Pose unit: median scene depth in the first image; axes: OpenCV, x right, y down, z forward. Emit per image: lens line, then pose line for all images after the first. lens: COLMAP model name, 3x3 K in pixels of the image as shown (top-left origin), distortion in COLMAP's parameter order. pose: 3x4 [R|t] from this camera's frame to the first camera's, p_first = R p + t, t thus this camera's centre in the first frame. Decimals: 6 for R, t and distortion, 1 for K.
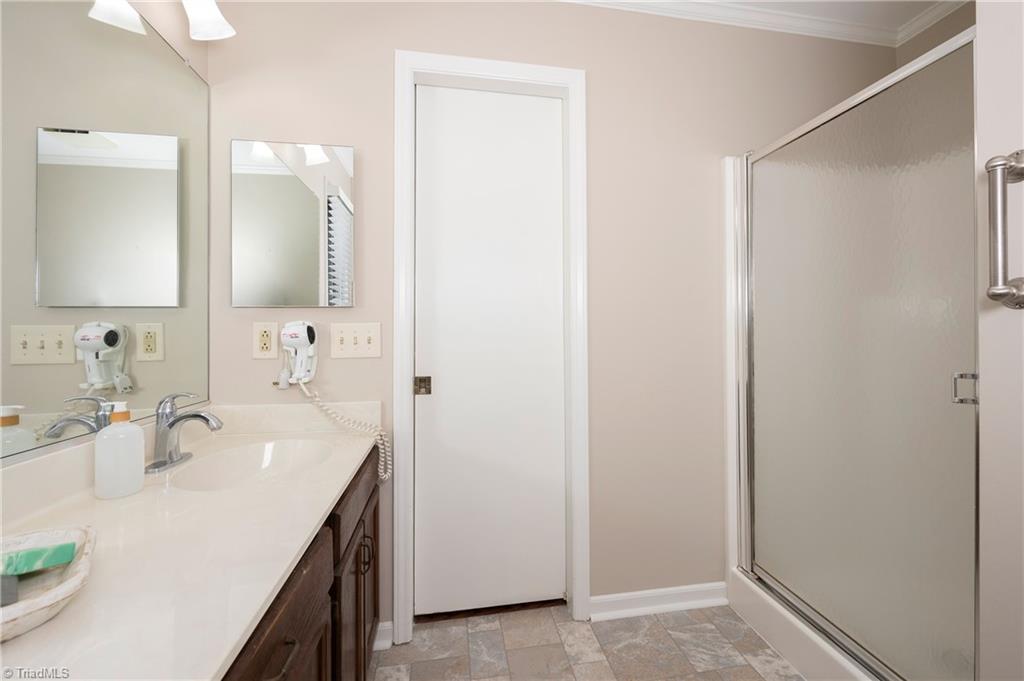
lens RADIAL K [[421.2, 0, 499.3], [0, 421.2, 331.7], [0, 0, 1]] dist [-0.001941, -0.000411]
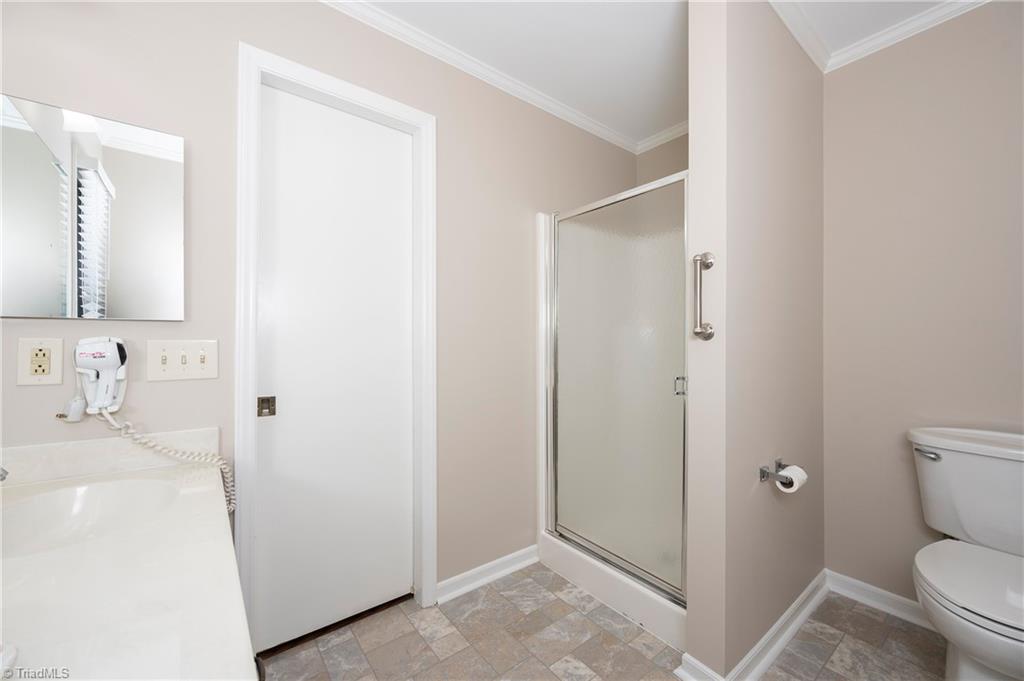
lens RADIAL K [[421.2, 0, 503.8], [0, 421.2, 343.2], [0, 0, 1]] dist [-0.001941, -0.000411]
pose [[0.879143, 0.005200, 0.476530, -0.177602], [-0.006182, 0.999981, 0.000491, -0.018090], [-0.476518, -0.003378, 0.879158, -0.082357]]
